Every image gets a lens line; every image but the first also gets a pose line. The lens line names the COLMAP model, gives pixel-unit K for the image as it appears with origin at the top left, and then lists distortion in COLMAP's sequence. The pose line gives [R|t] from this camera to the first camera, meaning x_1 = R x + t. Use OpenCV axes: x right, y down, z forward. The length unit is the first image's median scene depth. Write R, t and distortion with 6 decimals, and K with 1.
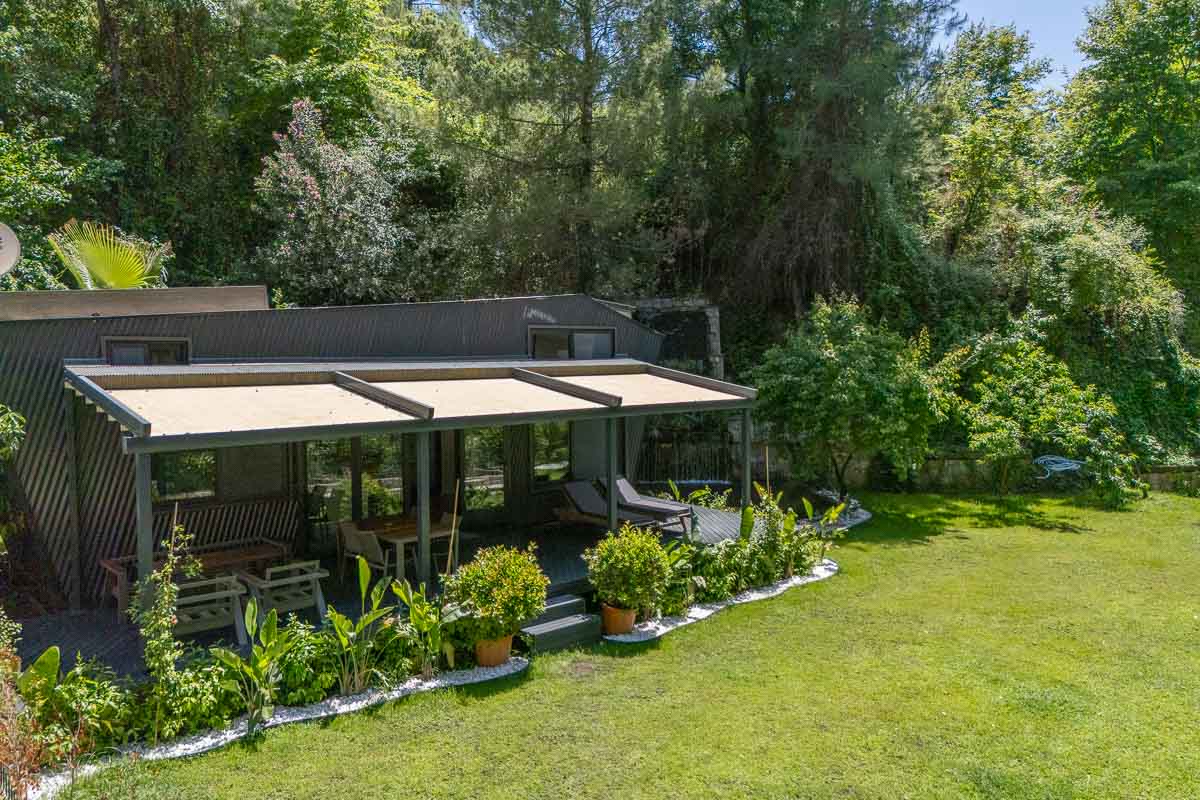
lens RADIAL K [[870.4, 0, 595.8], [0, 870.4, 367.5], [0, 0, 1]] dist [0.054539, -0.004825]
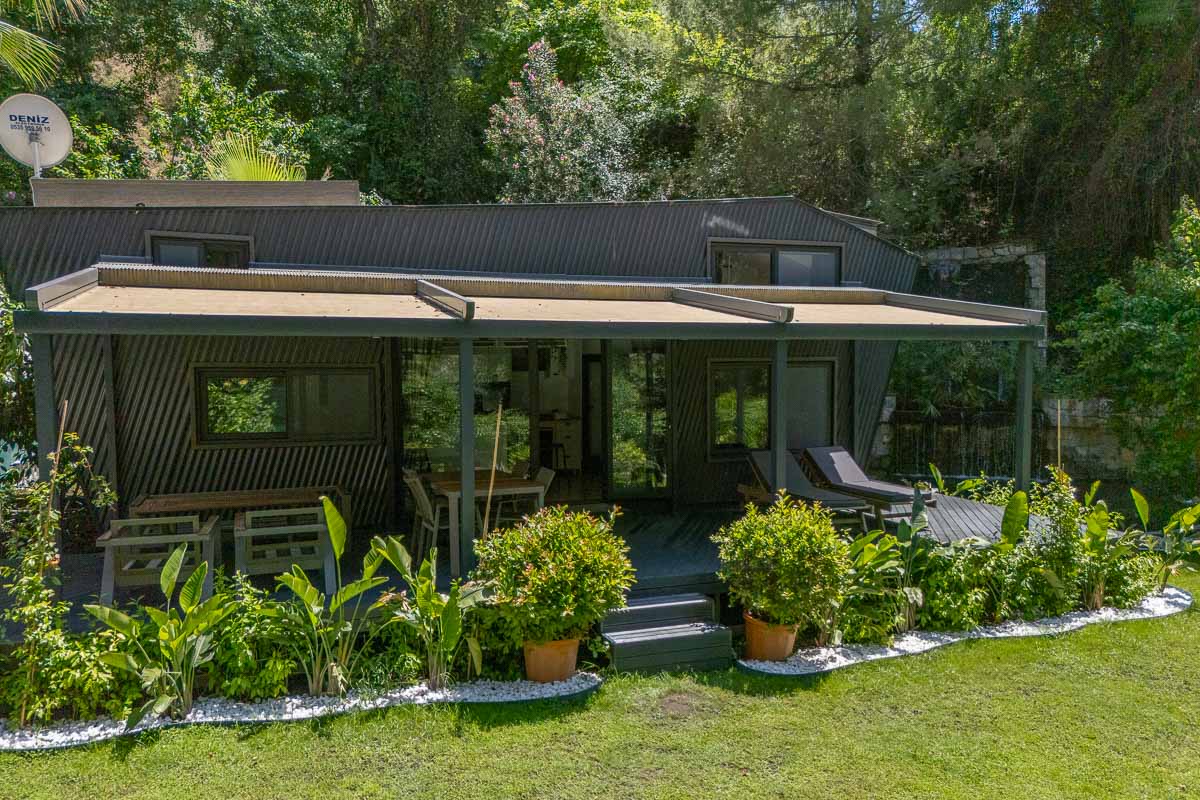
lens RADIAL K [[889.9, 0, 600.0], [0, 889.9, 400.0], [0, 0, 1]] dist [0.049401, -0.006959]
pose [[0.935463, 0.017932, -0.352970, 0.129920], [-0.008731, 0.999580, 0.027642, 0.084549], [0.353317, -0.022776, 0.935226, 0.304067]]
